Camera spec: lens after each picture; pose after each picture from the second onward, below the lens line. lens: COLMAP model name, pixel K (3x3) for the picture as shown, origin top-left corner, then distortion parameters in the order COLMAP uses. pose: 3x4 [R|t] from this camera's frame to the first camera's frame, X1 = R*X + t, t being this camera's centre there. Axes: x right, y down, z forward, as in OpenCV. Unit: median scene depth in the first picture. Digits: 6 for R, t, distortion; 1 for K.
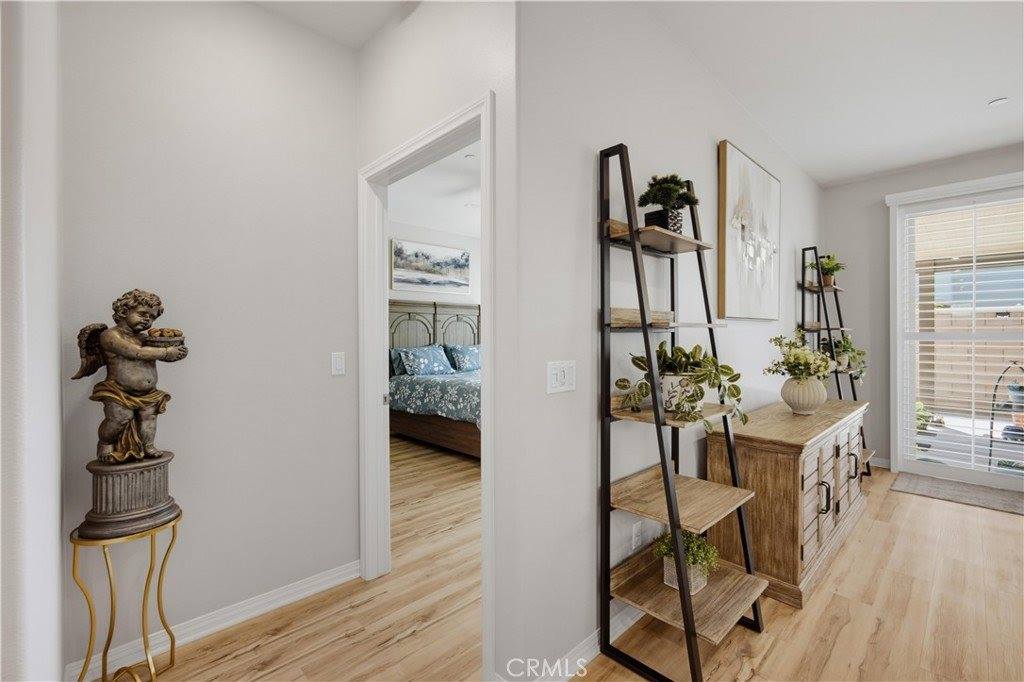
lens RADIAL K [[425.7, 0, 511.1], [0, 425.7, 343.4], [0, 0, 1]] dist [-0.002816, -0.000114]
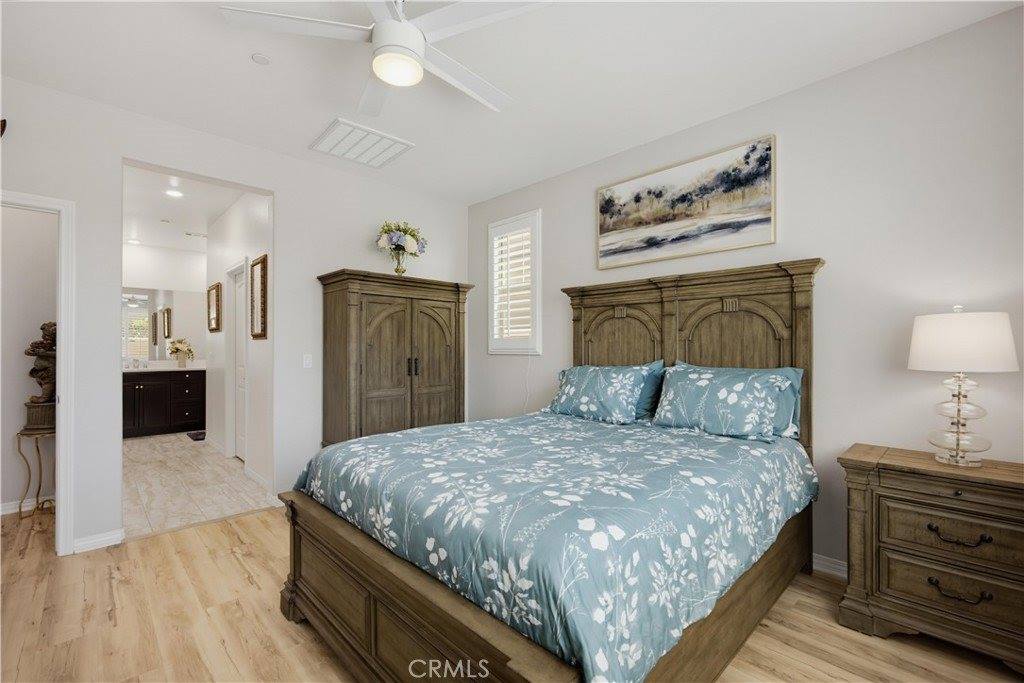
lens RADIAL K [[425.7, 0, 511.1], [0, 425.7, 343.9], [0, 0, 1]] dist [-0.002816, -0.000114]
pose [[0.039093, 0.007577, -0.999207, 0.328507], [-0.016170, 0.999845, 0.006949, -0.020301], [0.999105, 0.015886, 0.039210, 0.828937]]
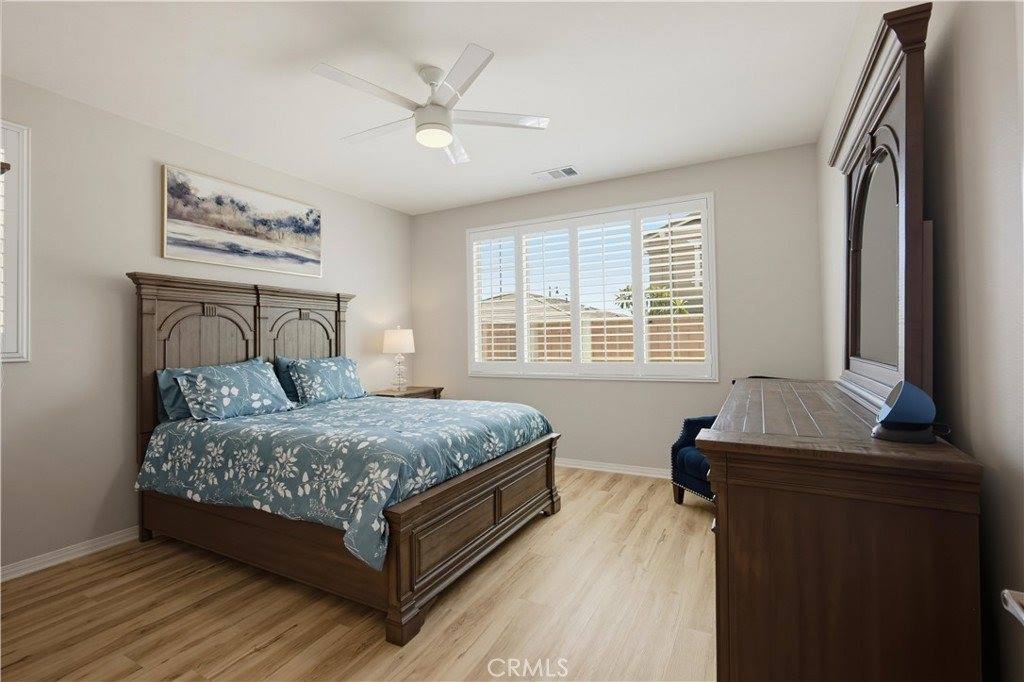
lens RADIAL K [[443.9, 0, 514.2], [0, 443.9, 347.0], [0, 0, 1]] dist [-0.003727, 0.000566]
pose [[0.950797, -0.008423, 0.309699, -0.034420], [0.011040, 0.999917, -0.006697, -0.005819], [-0.309617, 0.009787, 0.950811, 0.327827]]
